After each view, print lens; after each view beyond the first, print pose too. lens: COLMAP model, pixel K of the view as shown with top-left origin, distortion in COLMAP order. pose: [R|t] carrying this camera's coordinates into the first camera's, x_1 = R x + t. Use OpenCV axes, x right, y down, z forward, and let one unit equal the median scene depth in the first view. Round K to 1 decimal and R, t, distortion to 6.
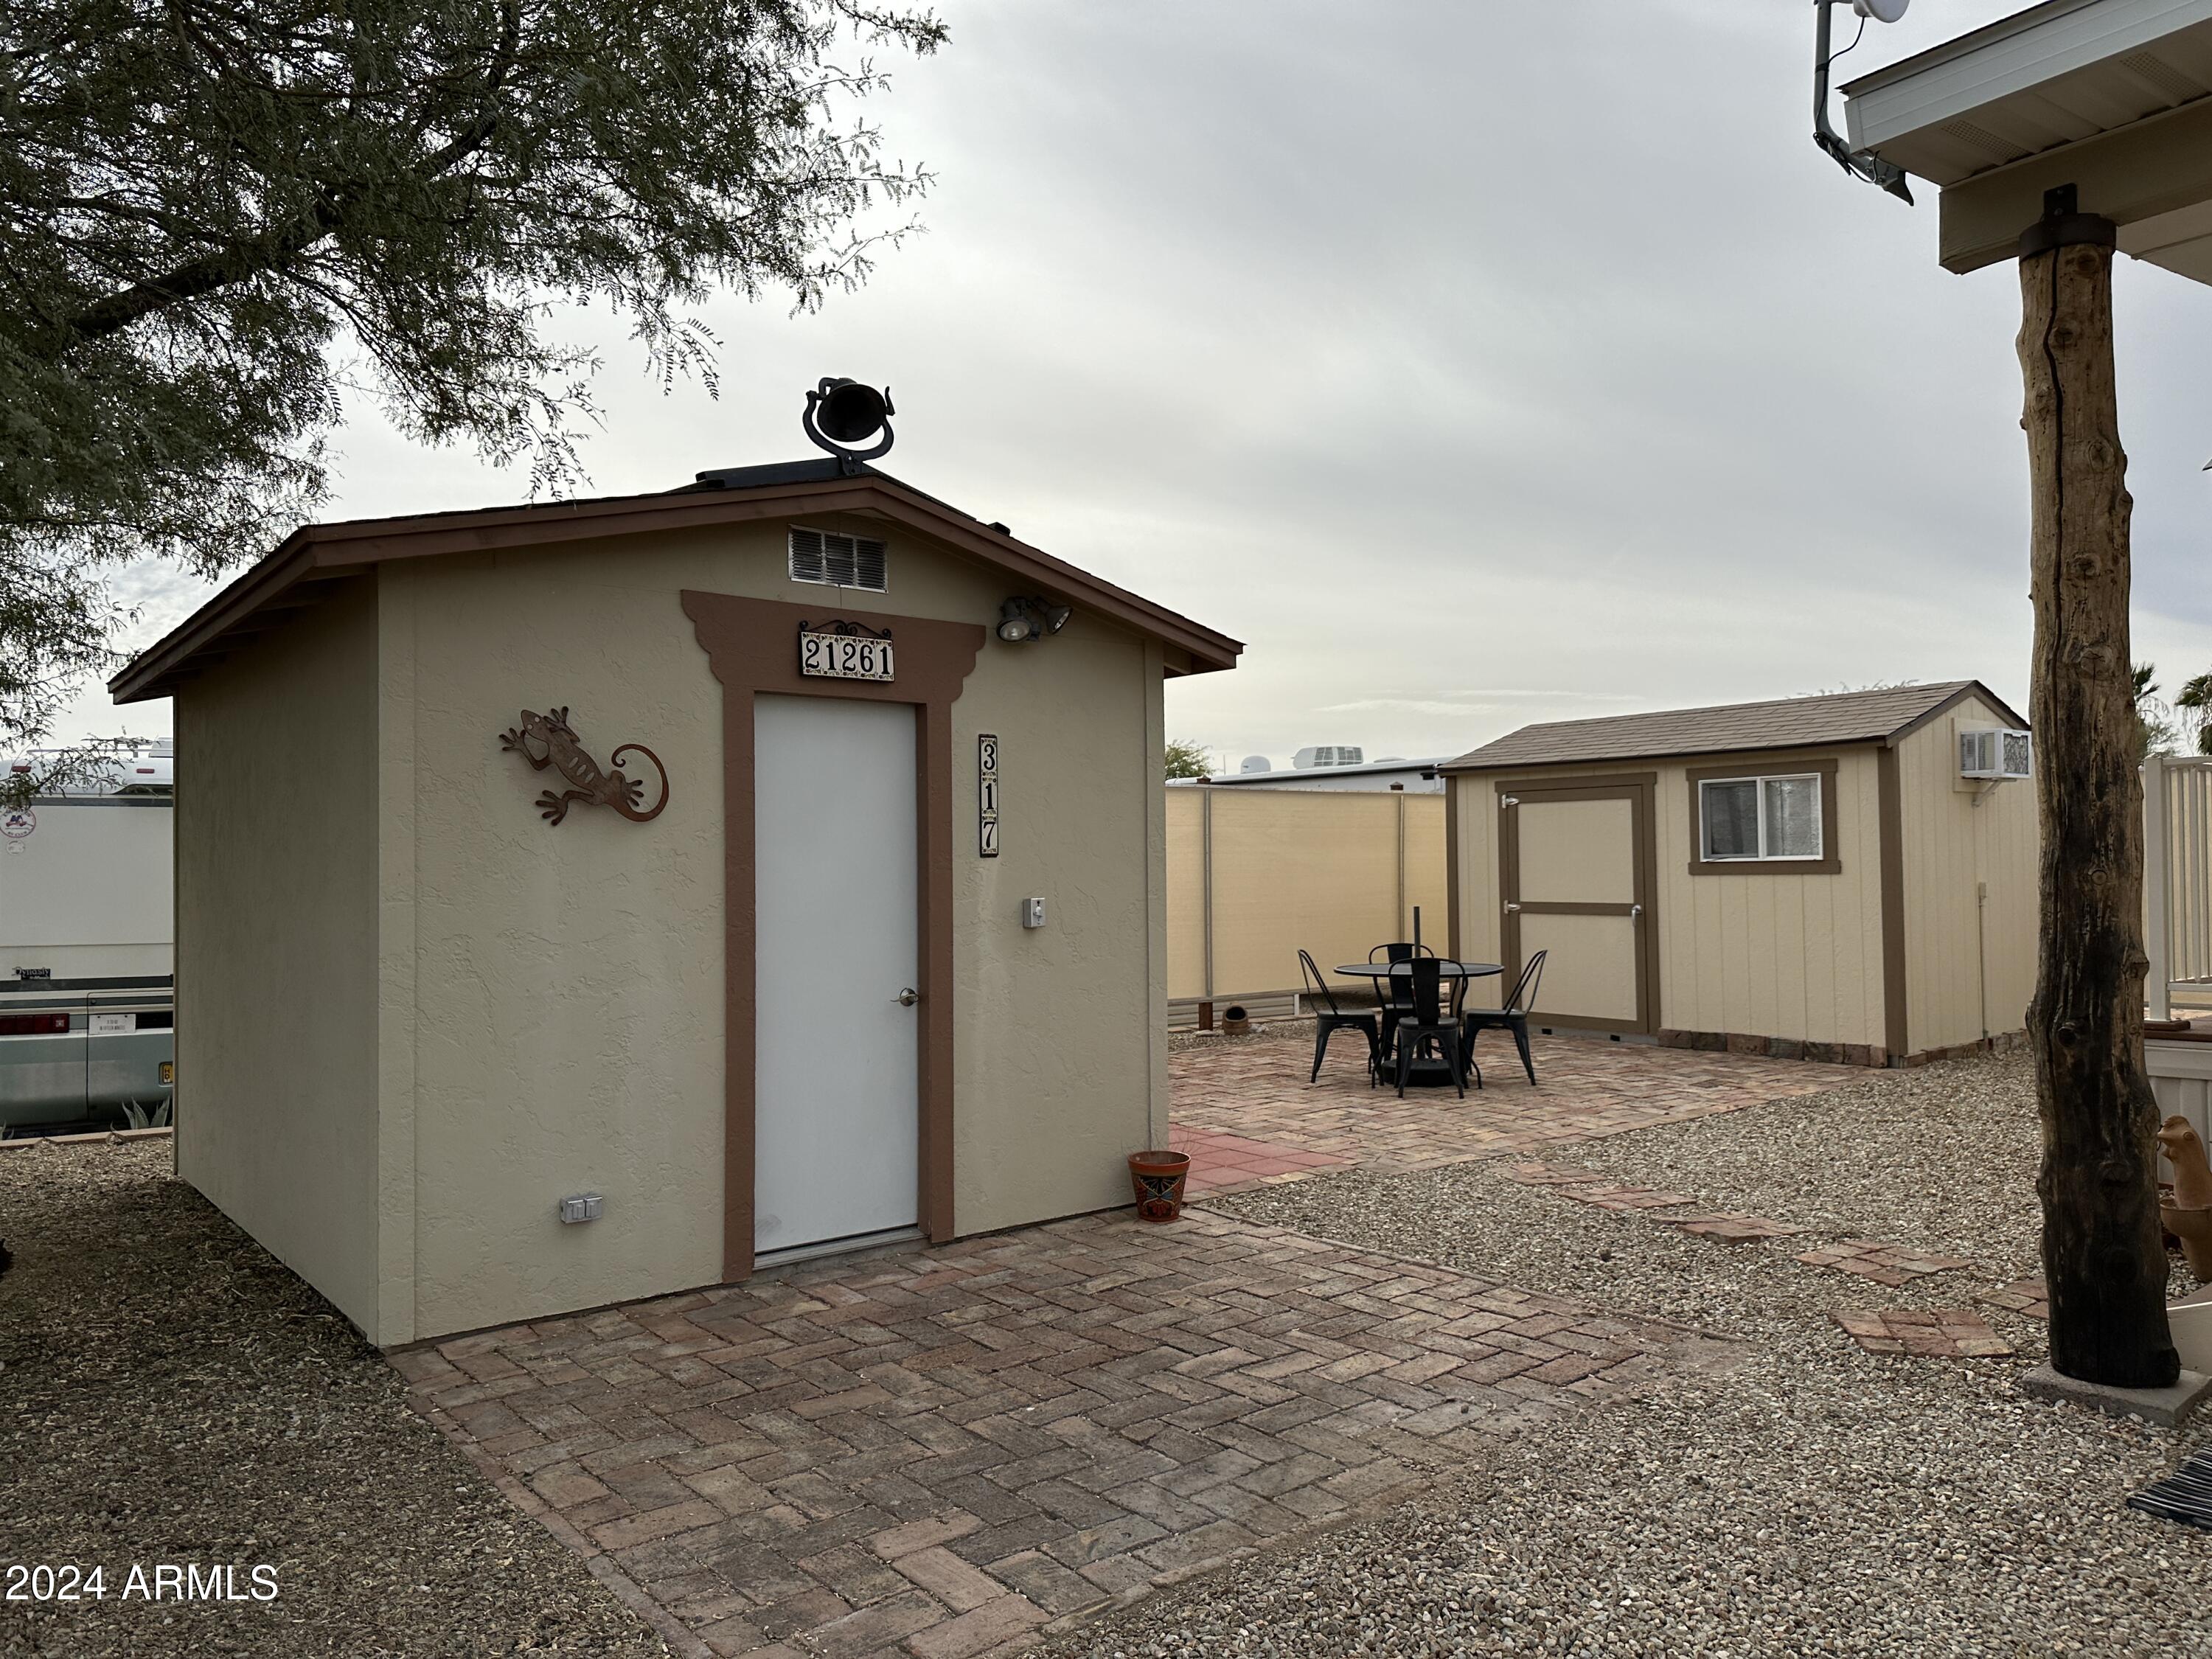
lens RADIAL K [[1542.3, 0, 1078.4], [0, 1542.3, 838.7], [0, 0, 1]] dist [0.035349, -0.038667]
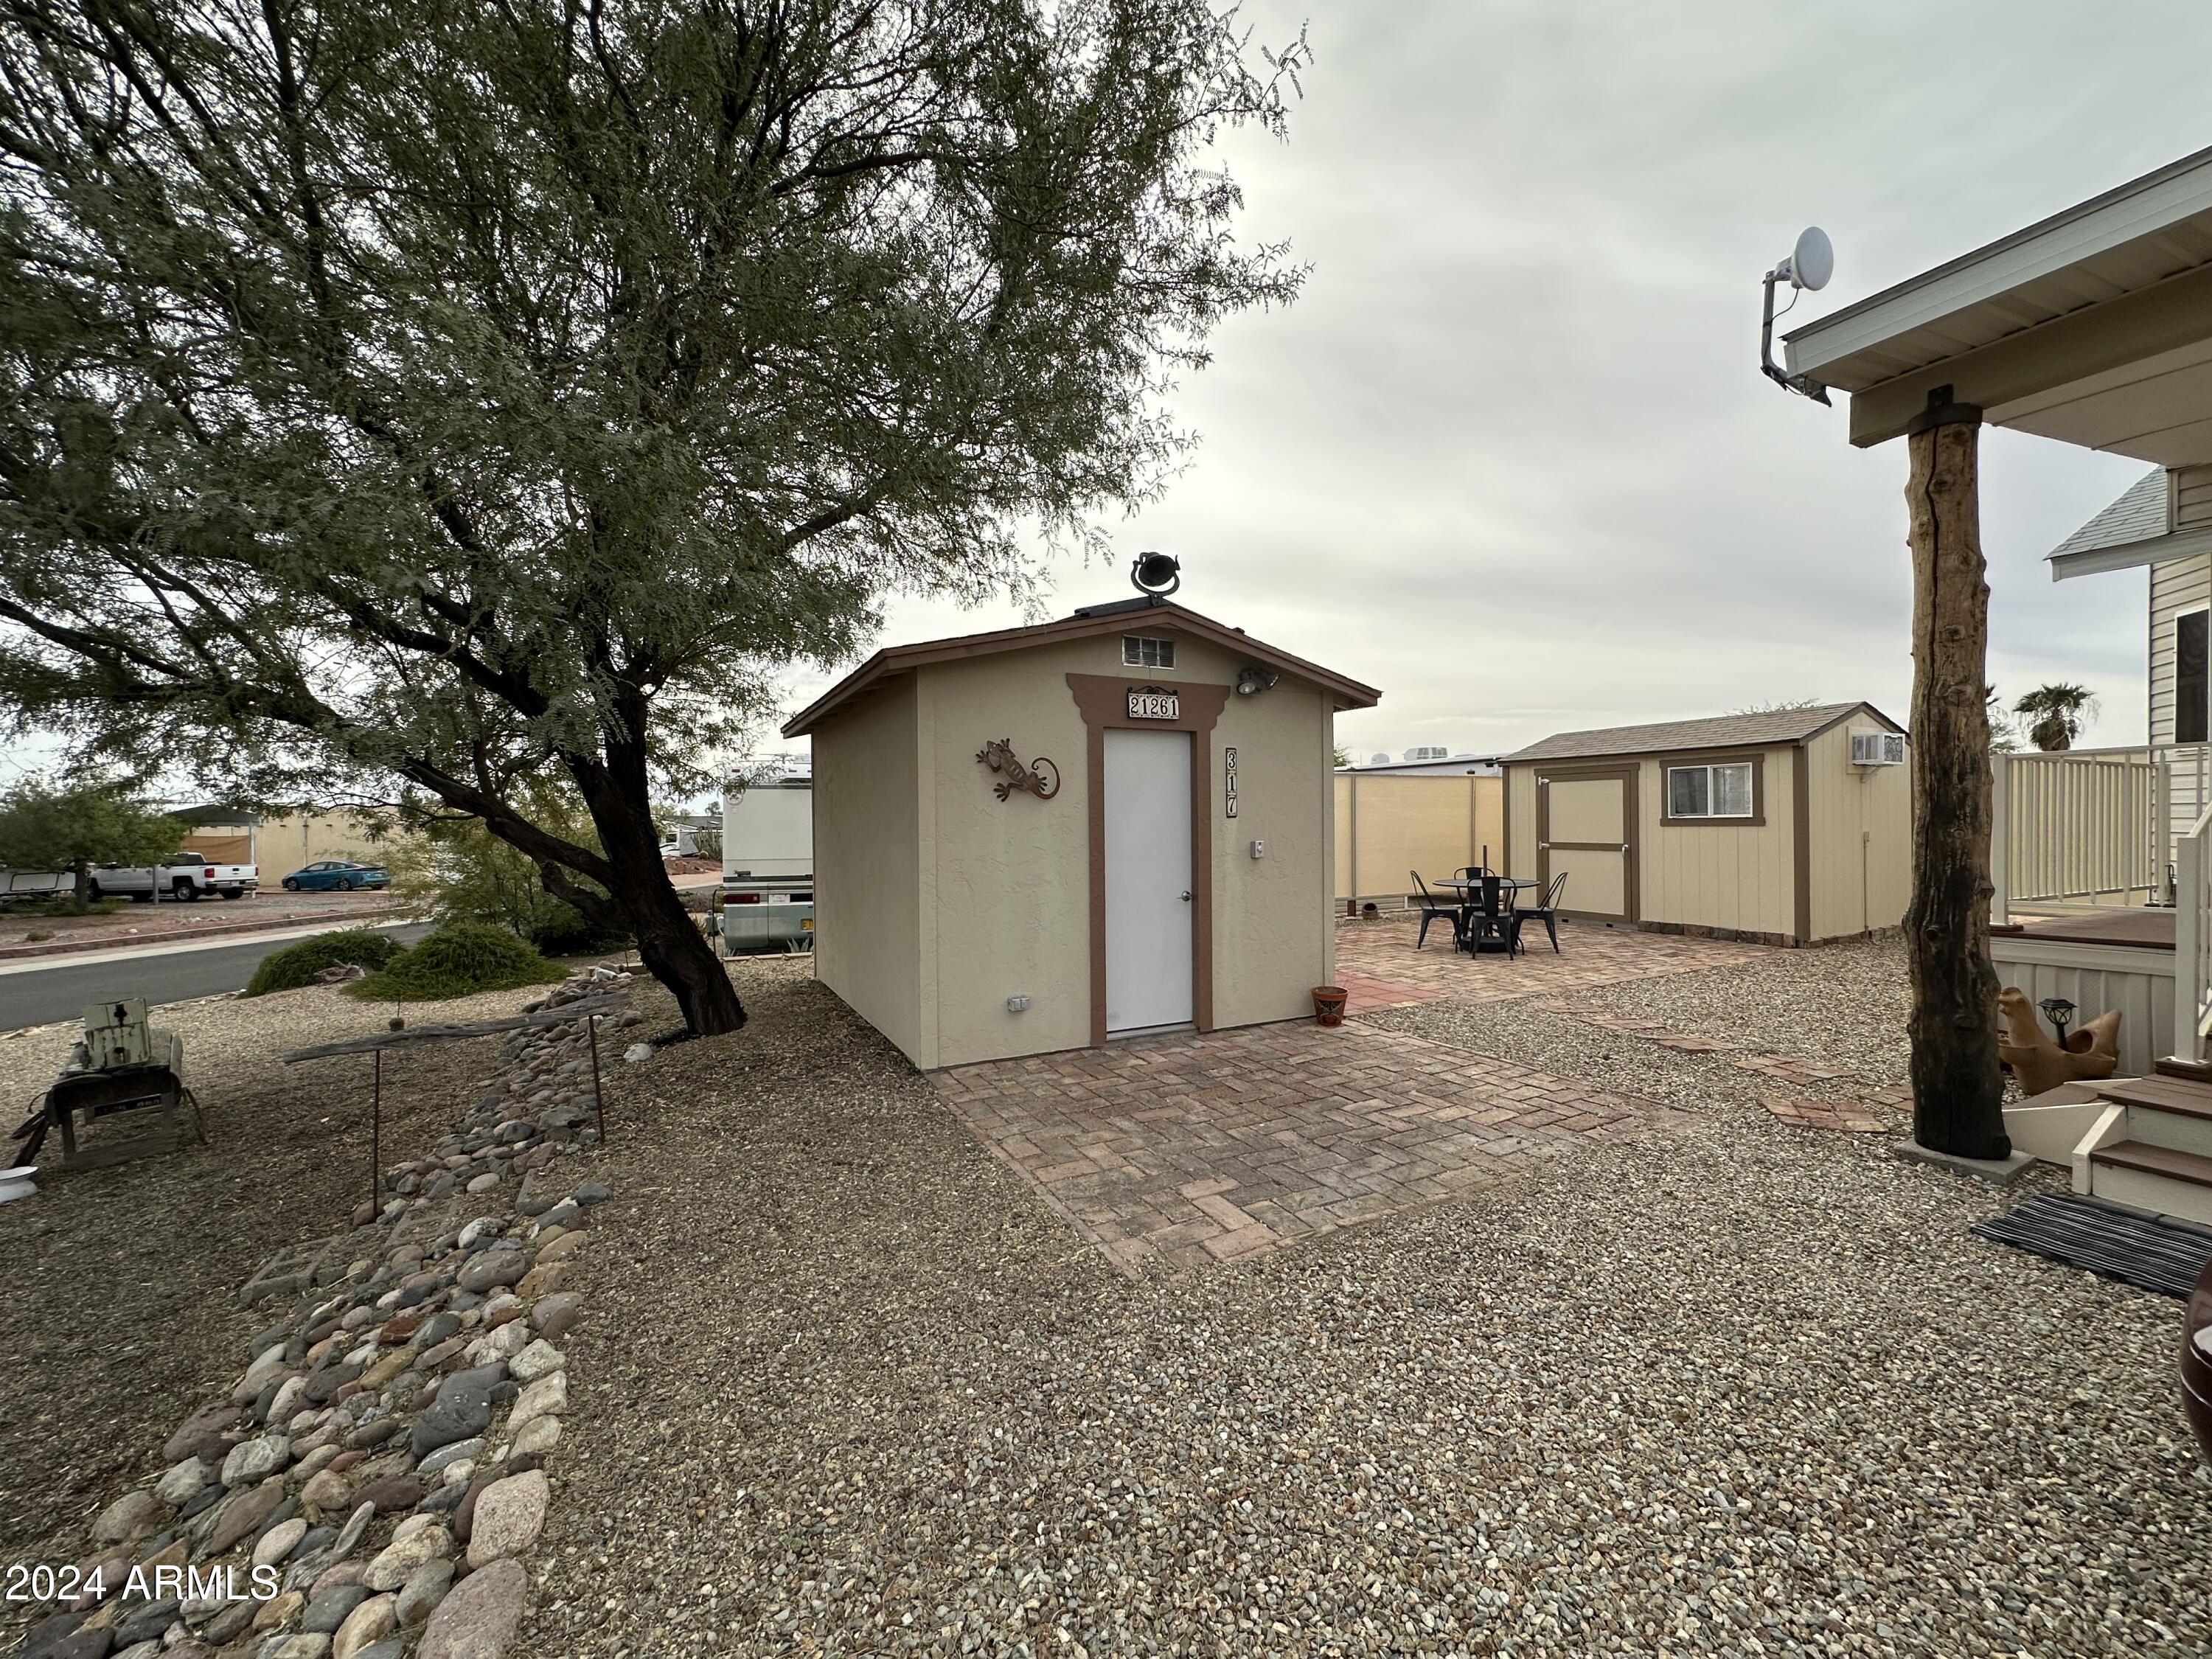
lens RADIAL K [[878.1, 0, 1093.3], [0, 878.1, 825.3], [0, 0, 1]] dist [0.001280, -0.000174]
pose [[0.981688, 0.003444, -0.190463, -0.022340], [0.001980, 0.999598, 0.028278, -0.008059], [0.190484, -0.028138, 0.981287, -0.025154]]
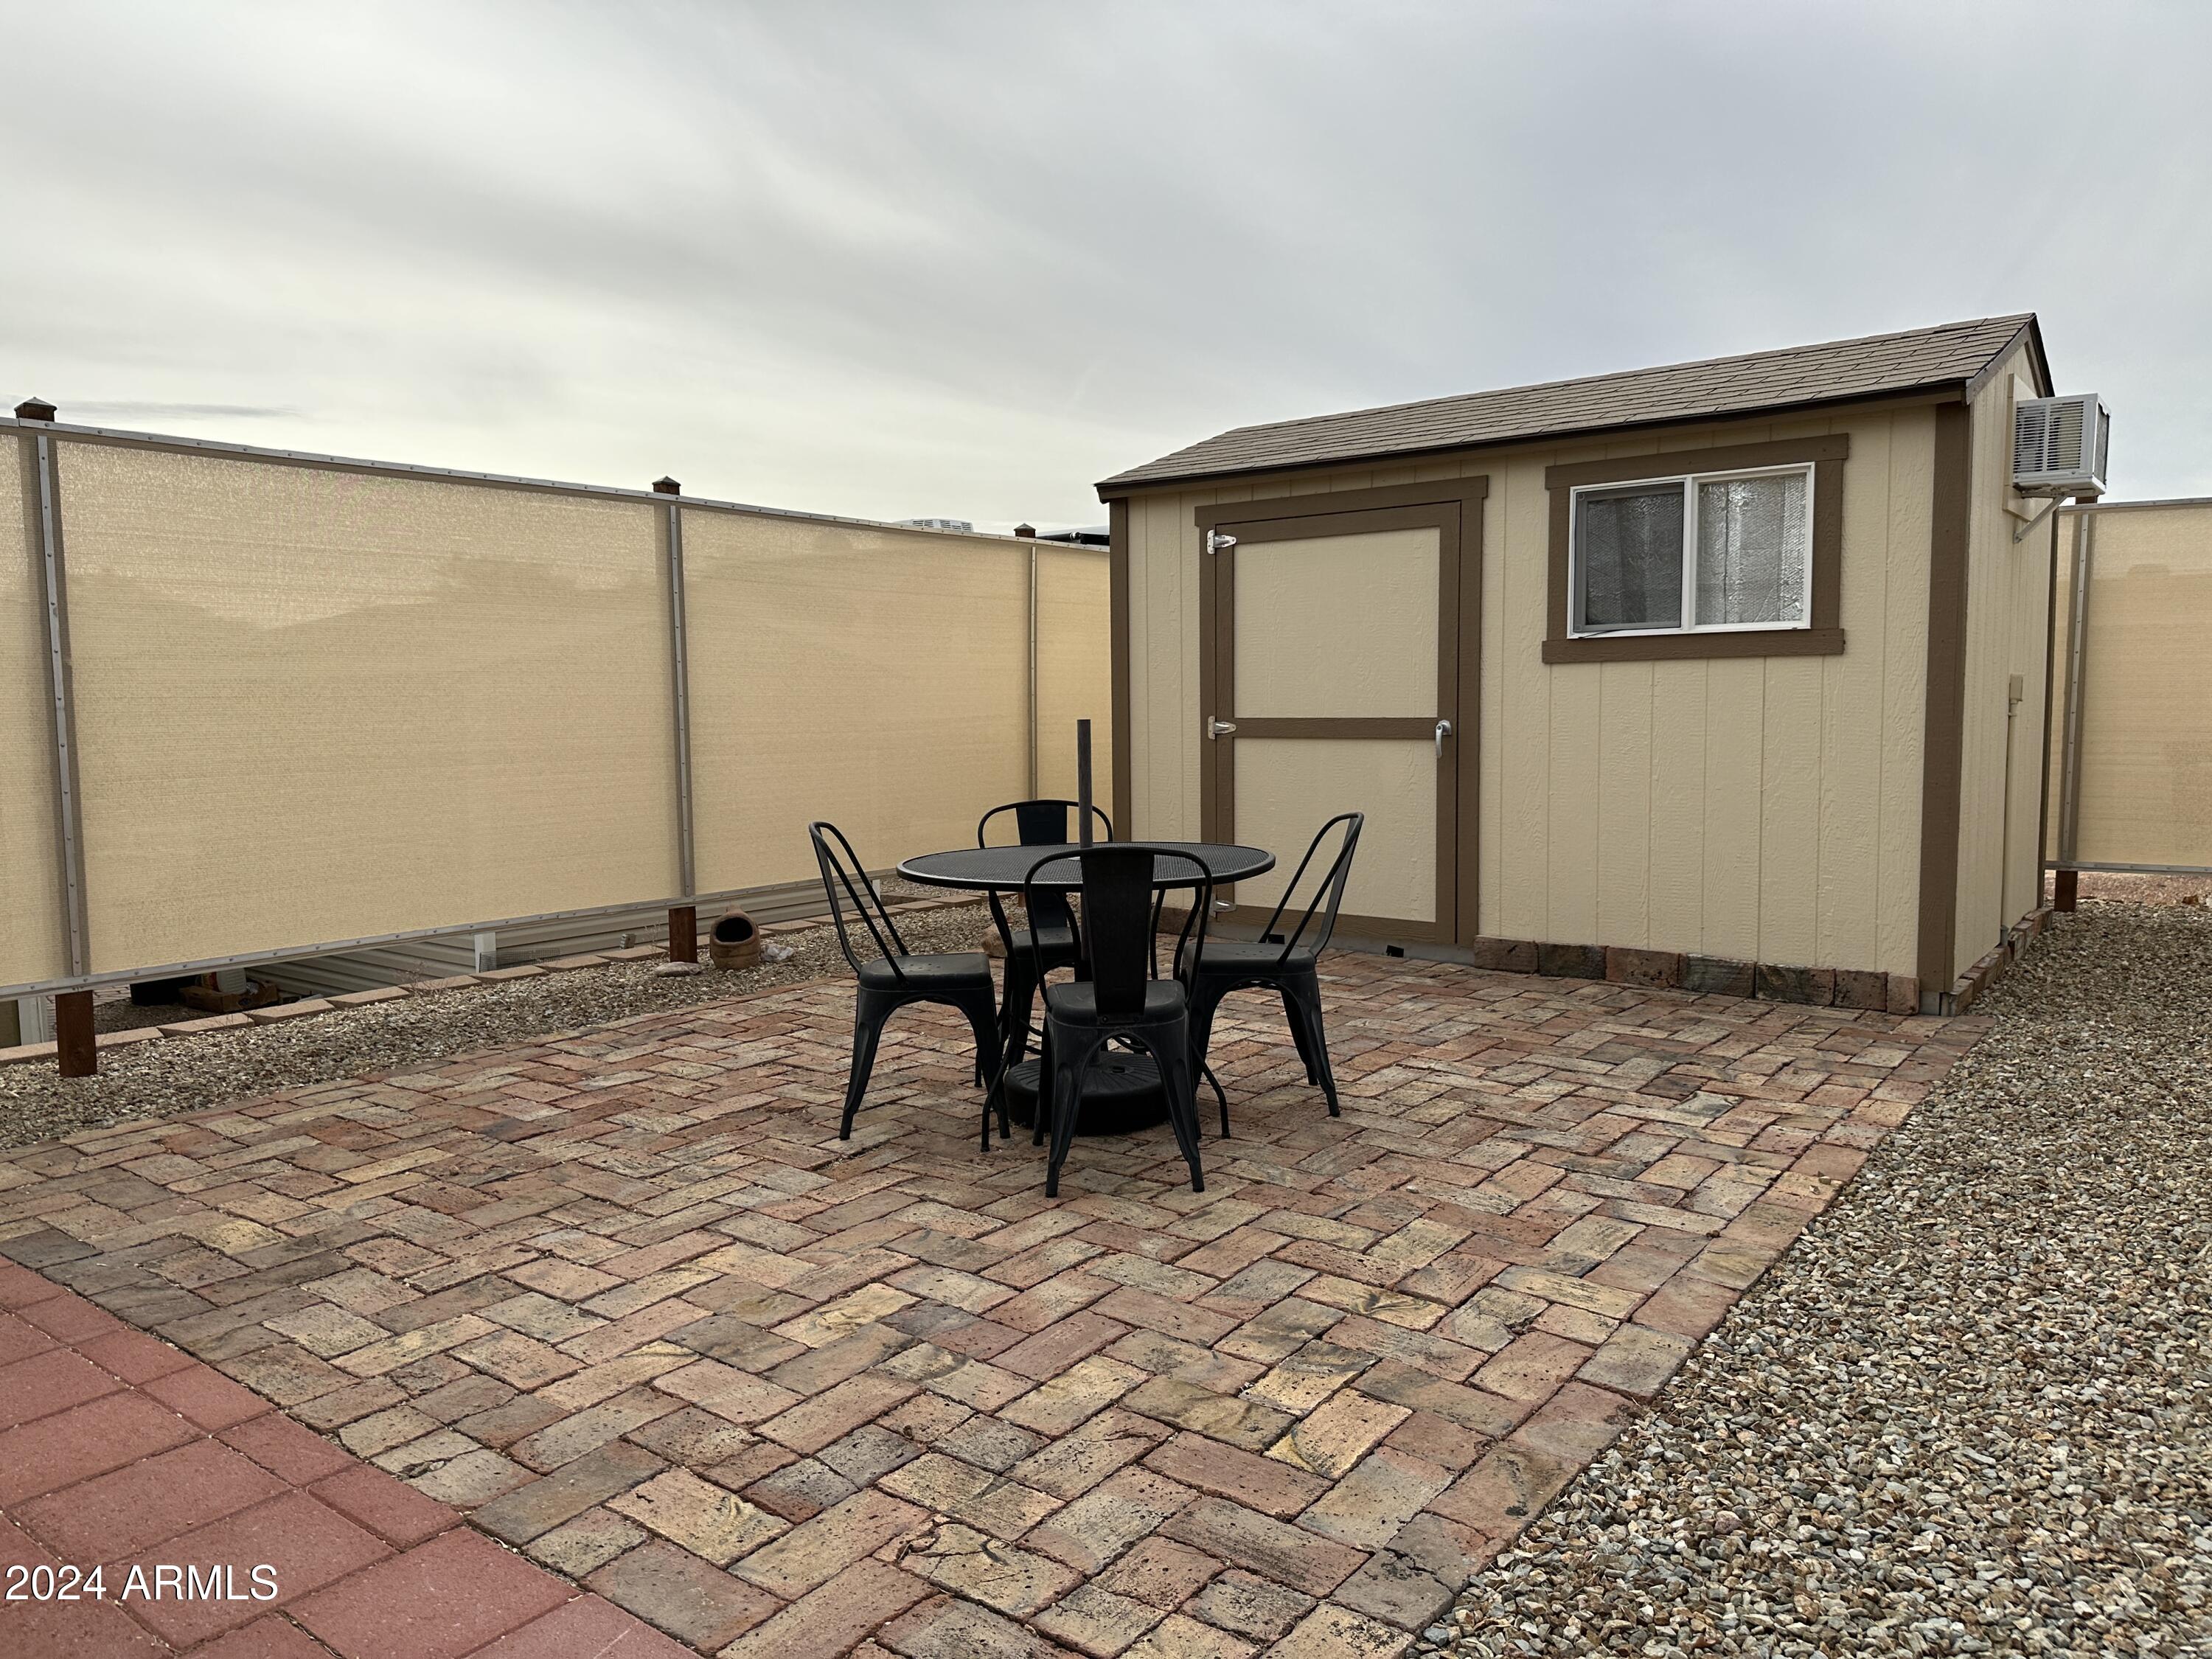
lens RADIAL K [[1542.3, 0, 1078.4], [0, 1542.3, 838.7], [0, 0, 1]] dist [0.035349, -0.038667]
pose [[0.969870, -0.024631, 0.242374, 0.143206], [-0.001051, 0.994444, 0.105264, 0.040390], [-0.243620, -0.102347, 0.964455, 0.737193]]
